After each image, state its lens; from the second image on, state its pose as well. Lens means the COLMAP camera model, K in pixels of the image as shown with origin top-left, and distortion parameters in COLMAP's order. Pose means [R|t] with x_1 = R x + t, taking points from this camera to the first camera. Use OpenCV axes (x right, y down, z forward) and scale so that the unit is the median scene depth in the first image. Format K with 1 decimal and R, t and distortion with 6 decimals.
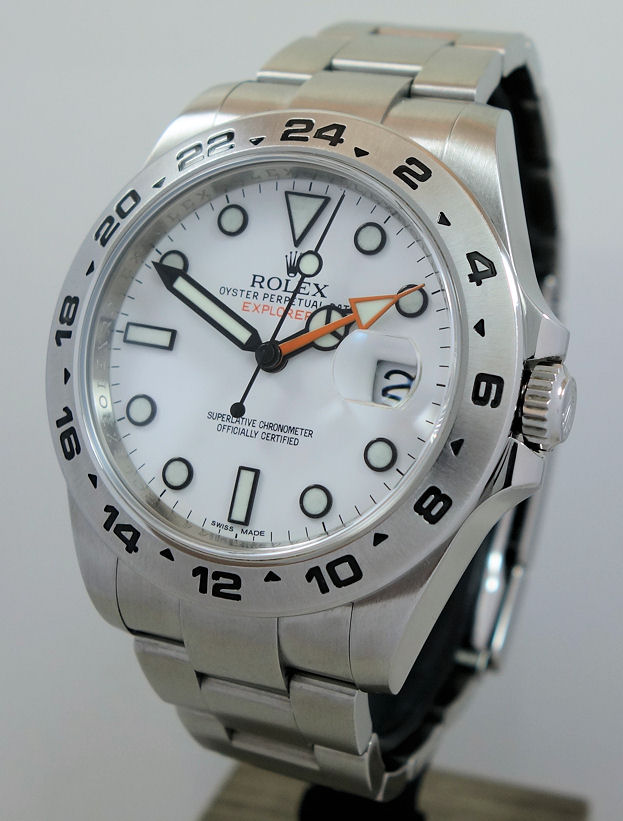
lens RADIAL K [[718.2, 0, 311.9], [0, 718.2, 408.6], [0, 0, 1]] dist [-0.003905, -0.010302]
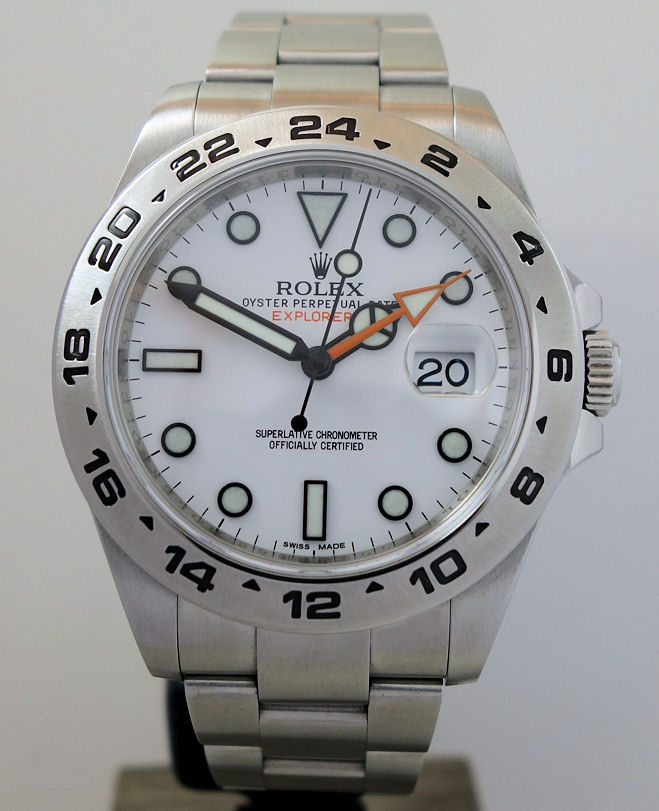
lens RADIAL K [[731.0, 0, 329.6], [0, 731.0, 408.5], [0, 0, 1]] dist [0.009516, 0.016771]
pose [[0.973856, -0.149700, 0.170863, -0.219872], [0.149383, 0.988669, 0.014785, -0.024775], [-0.171140, 0.011126, 0.985184, 0.029434]]
